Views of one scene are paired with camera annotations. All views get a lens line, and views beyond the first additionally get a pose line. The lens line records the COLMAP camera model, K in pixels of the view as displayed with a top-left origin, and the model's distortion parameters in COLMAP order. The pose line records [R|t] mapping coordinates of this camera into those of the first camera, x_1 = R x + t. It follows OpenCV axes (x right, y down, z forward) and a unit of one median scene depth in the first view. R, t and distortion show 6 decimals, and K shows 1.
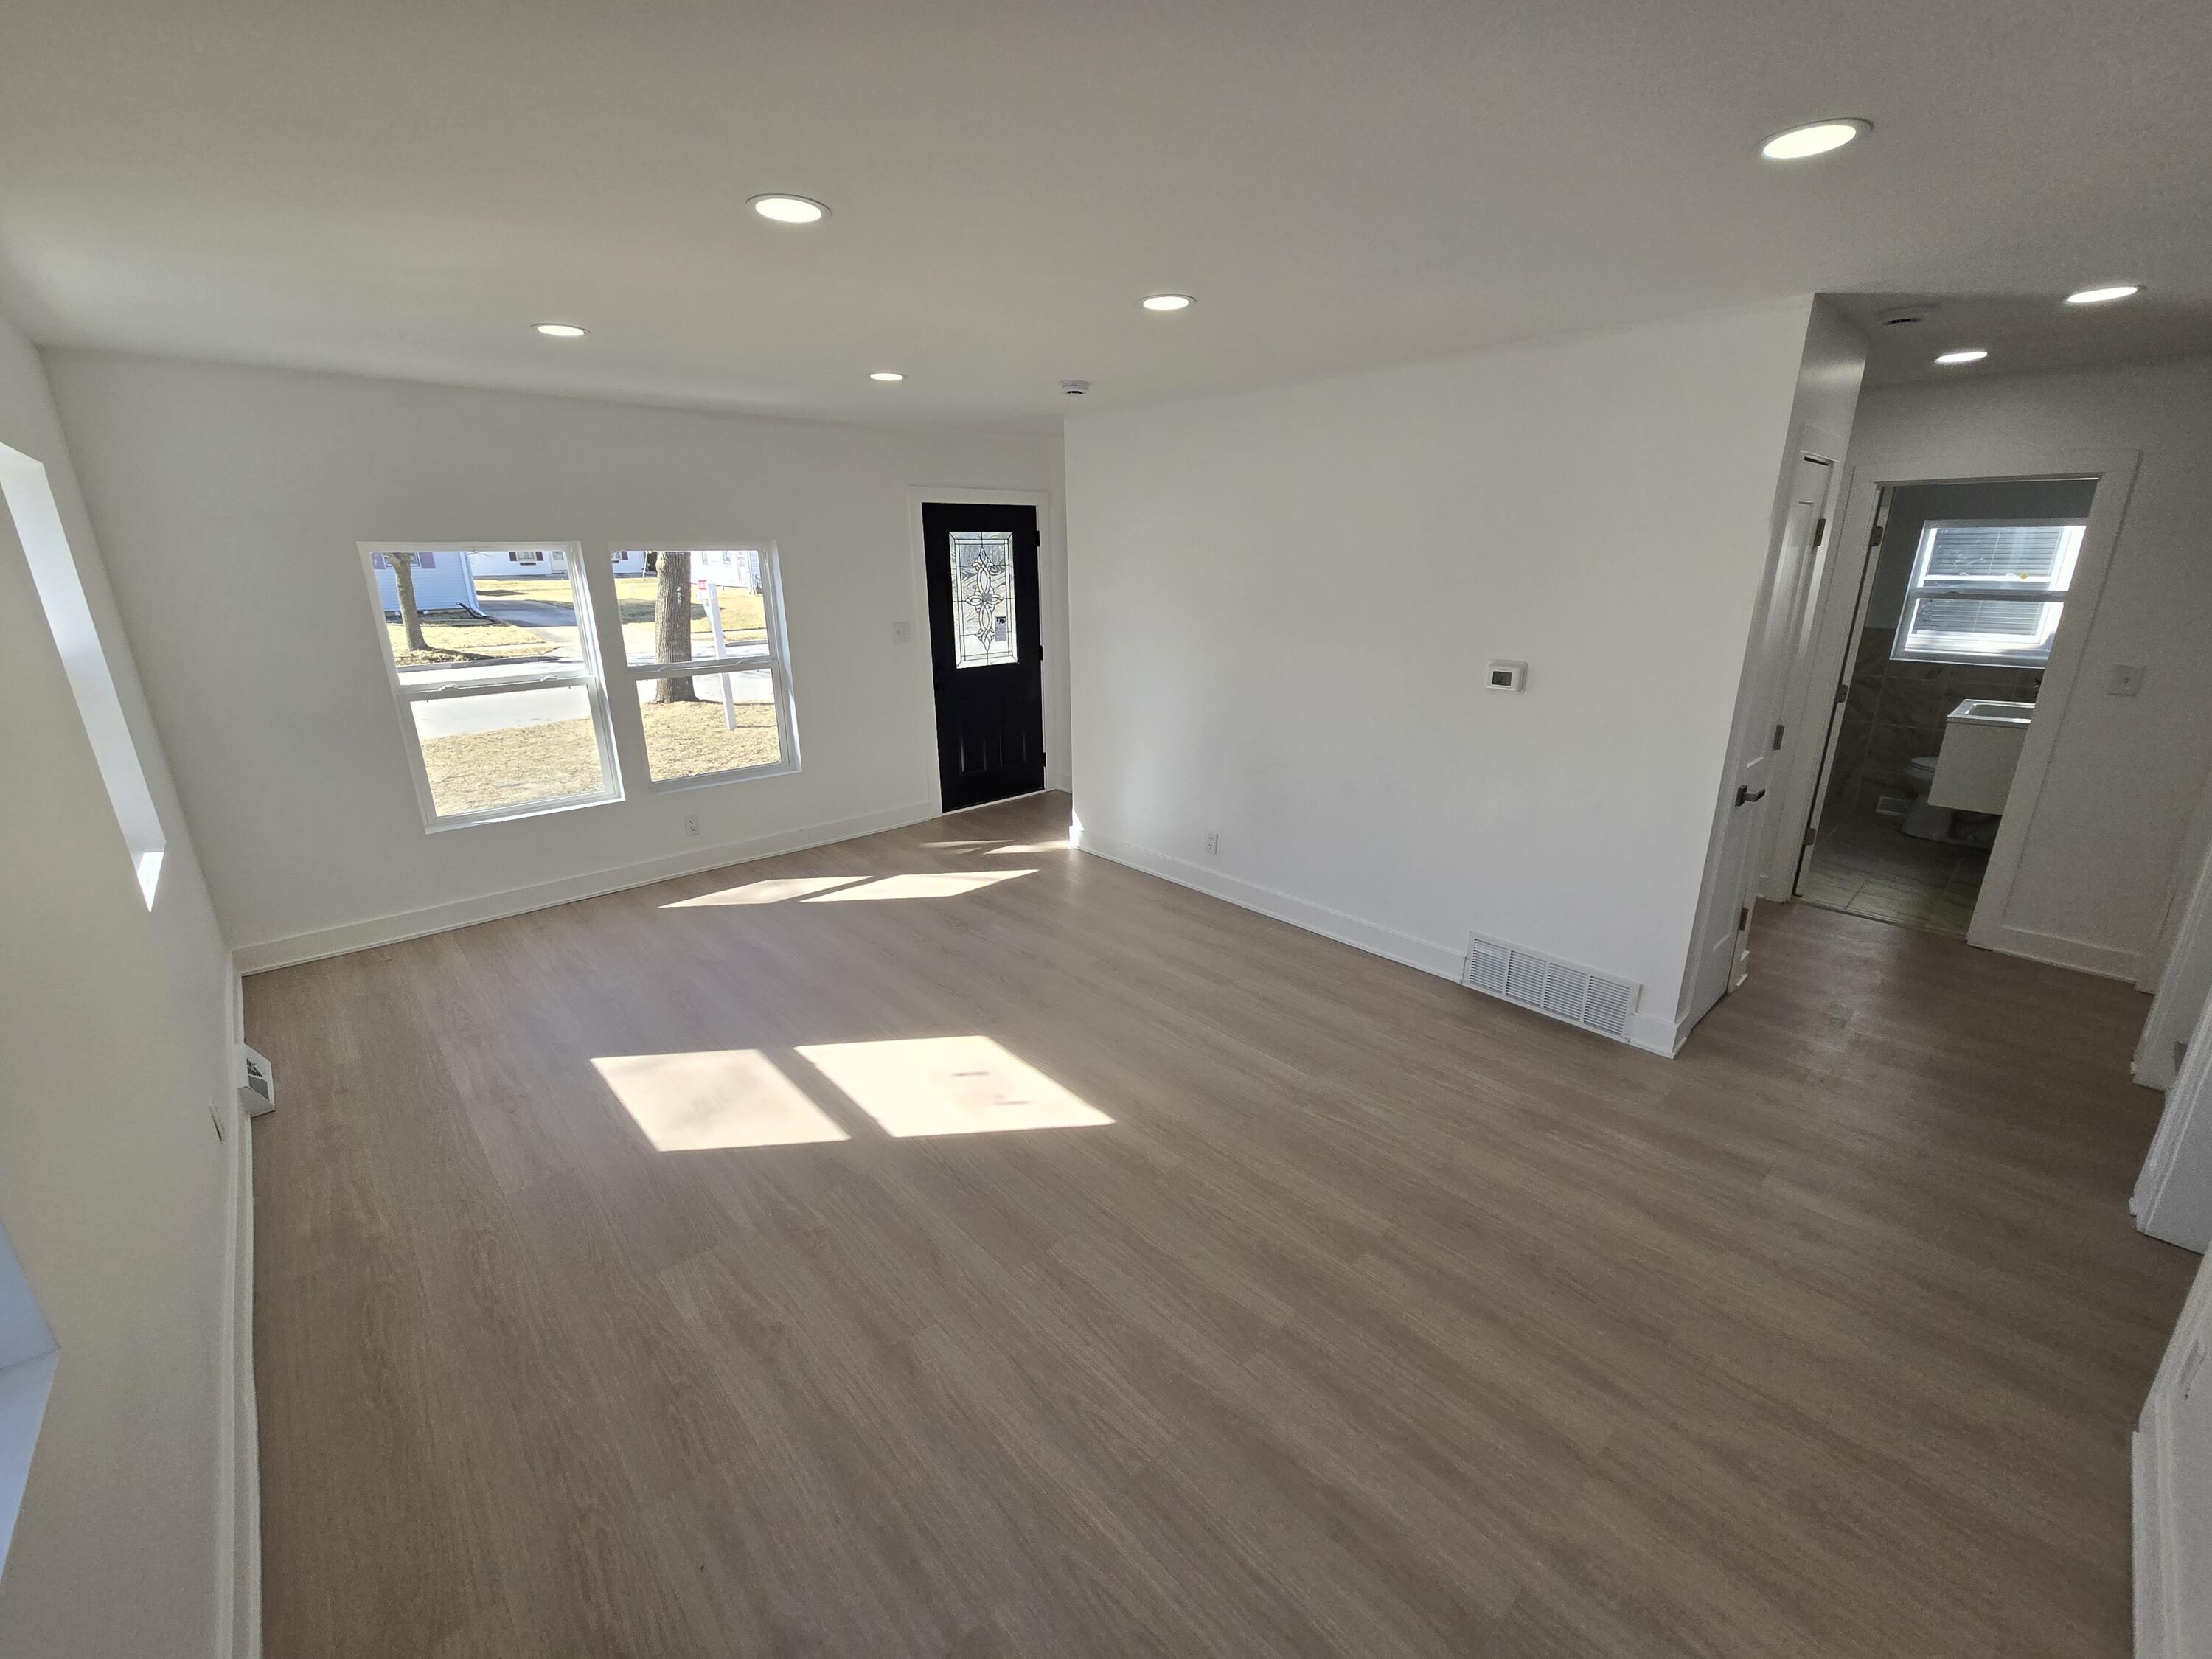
lens RADIAL K [[906.3, 0, 1129.4], [0, 906.3, 806.8], [0, 0, 1]] dist [0.001027, 0.001635]
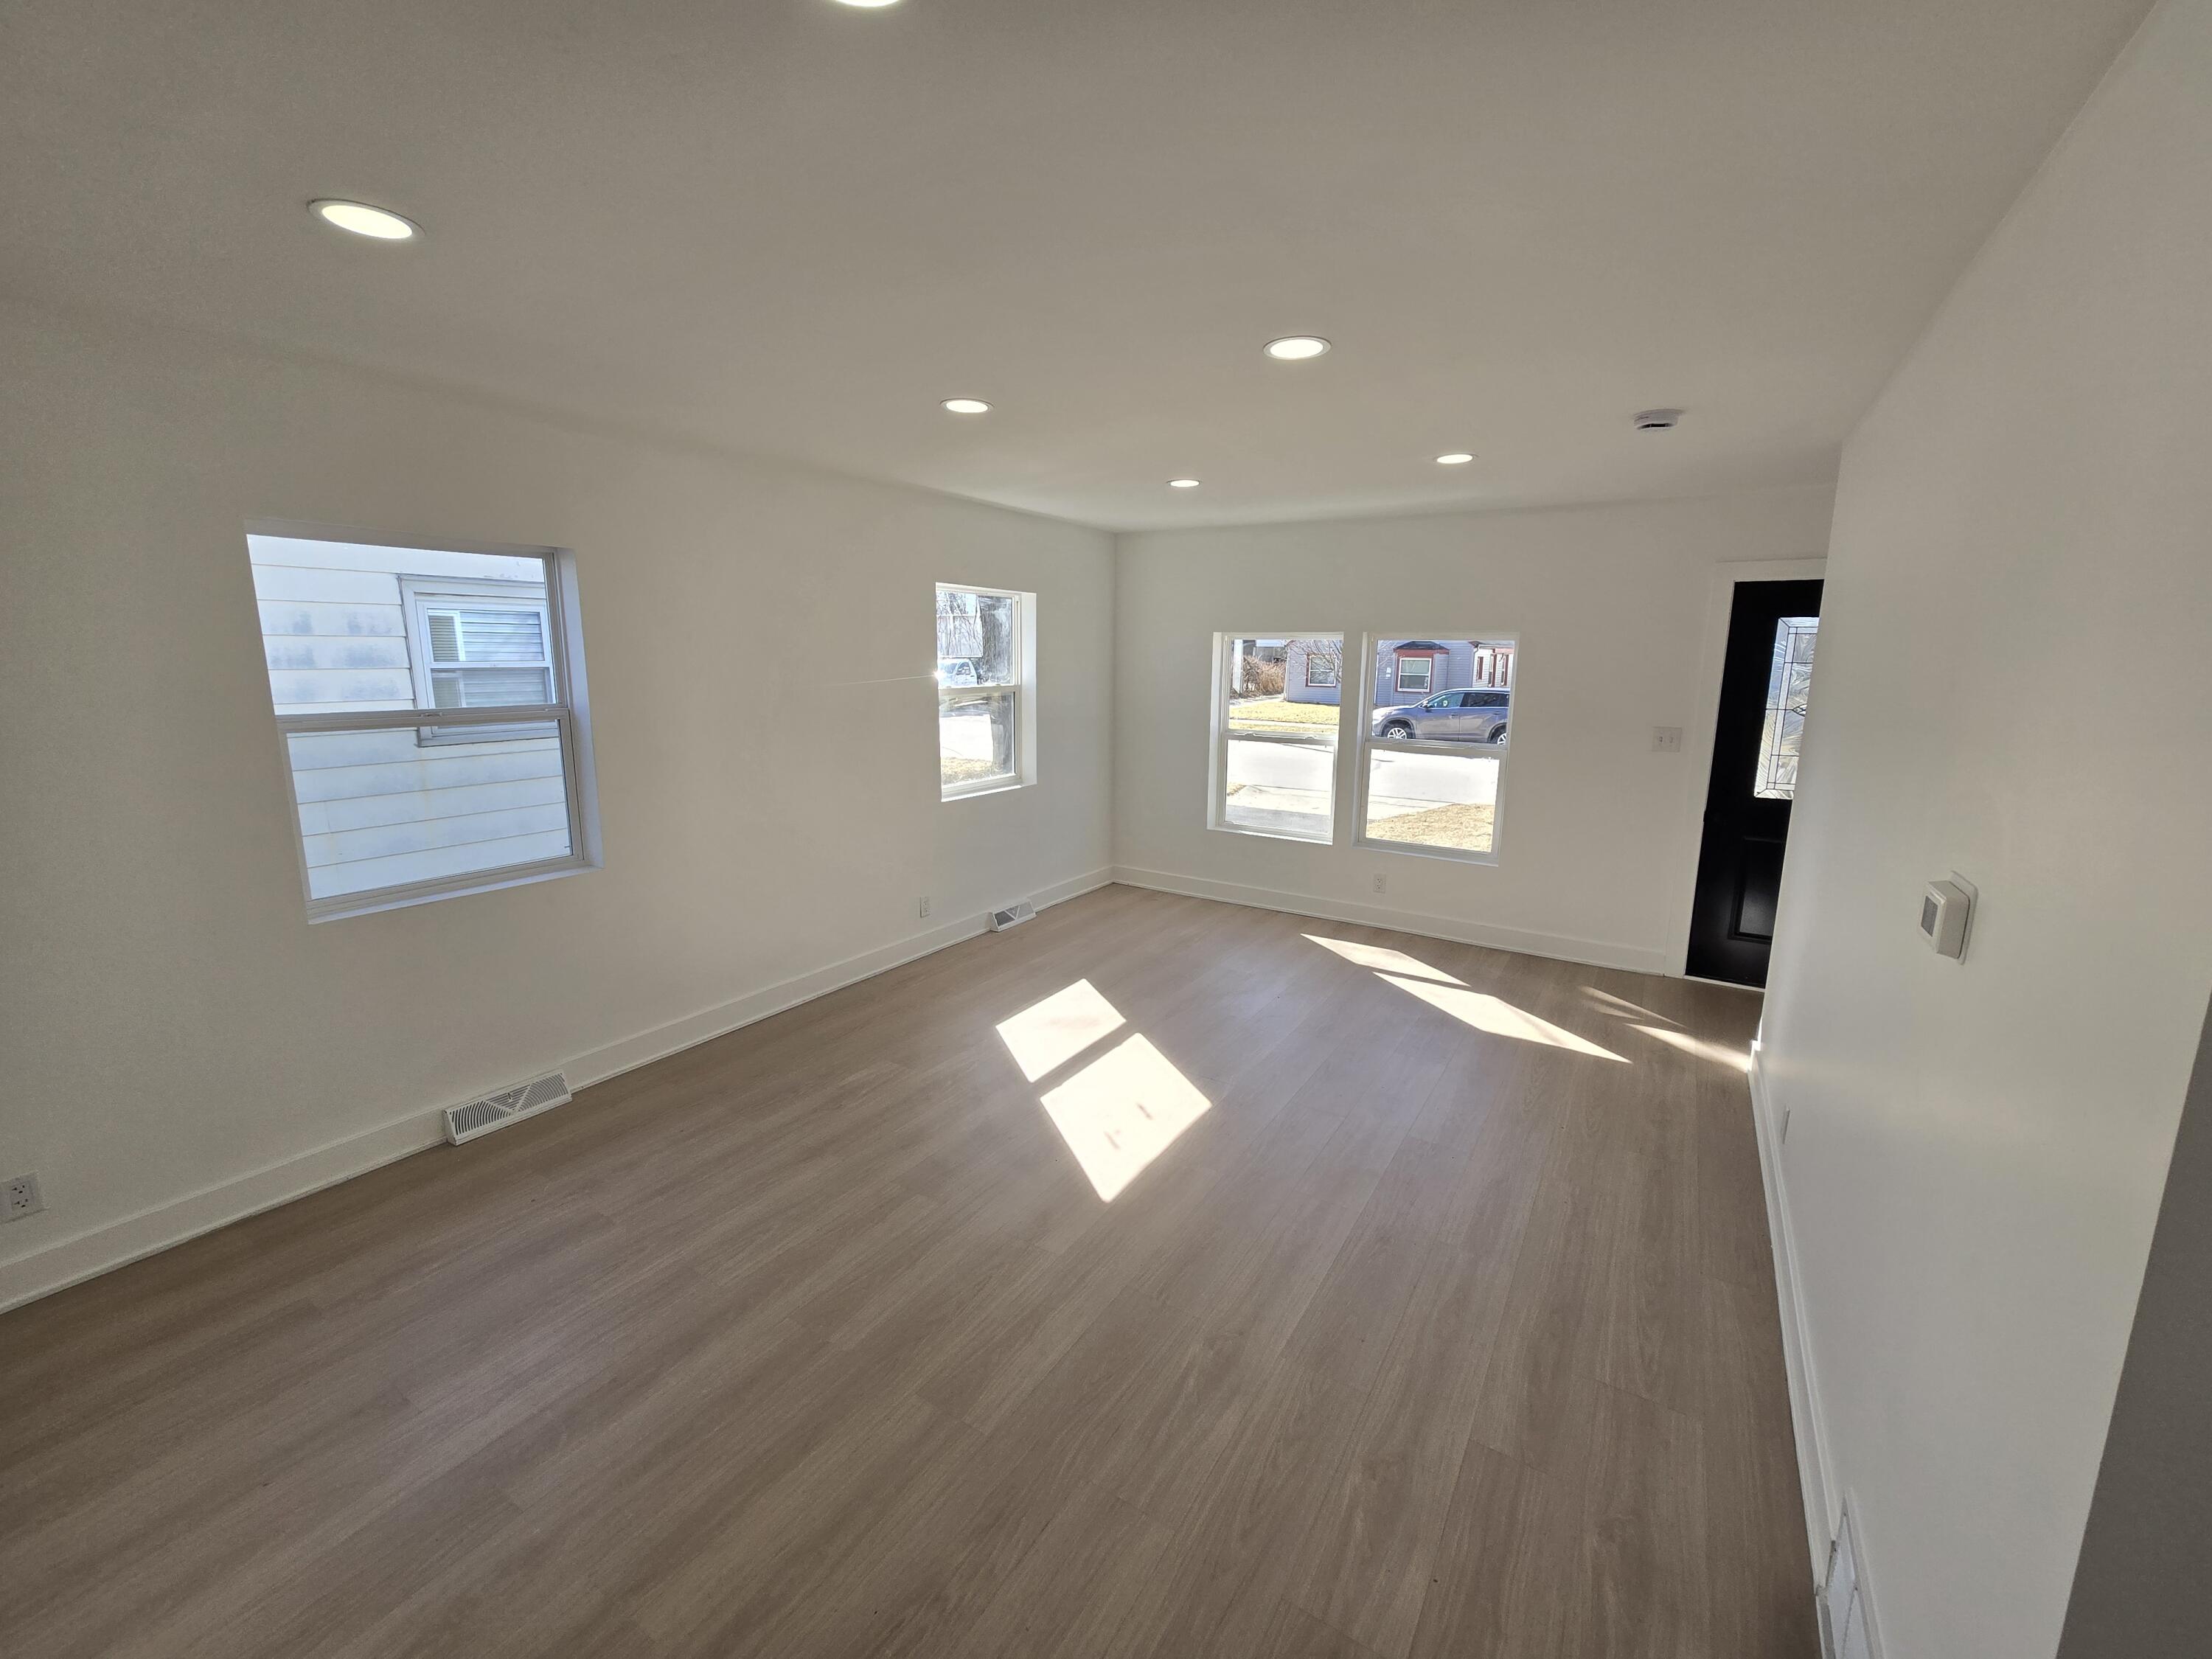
lens RADIAL K [[906.3, 0, 1088.9], [0, 906.3, 798.6], [0, 0, 1]] dist [0.001027, 0.001635]
pose [[0.252970, 0.165148, -0.953275, 0.534514], [-0.279144, 0.955878, 0.091522, -0.093447], [0.926329, 0.242948, 0.287908, 0.390403]]
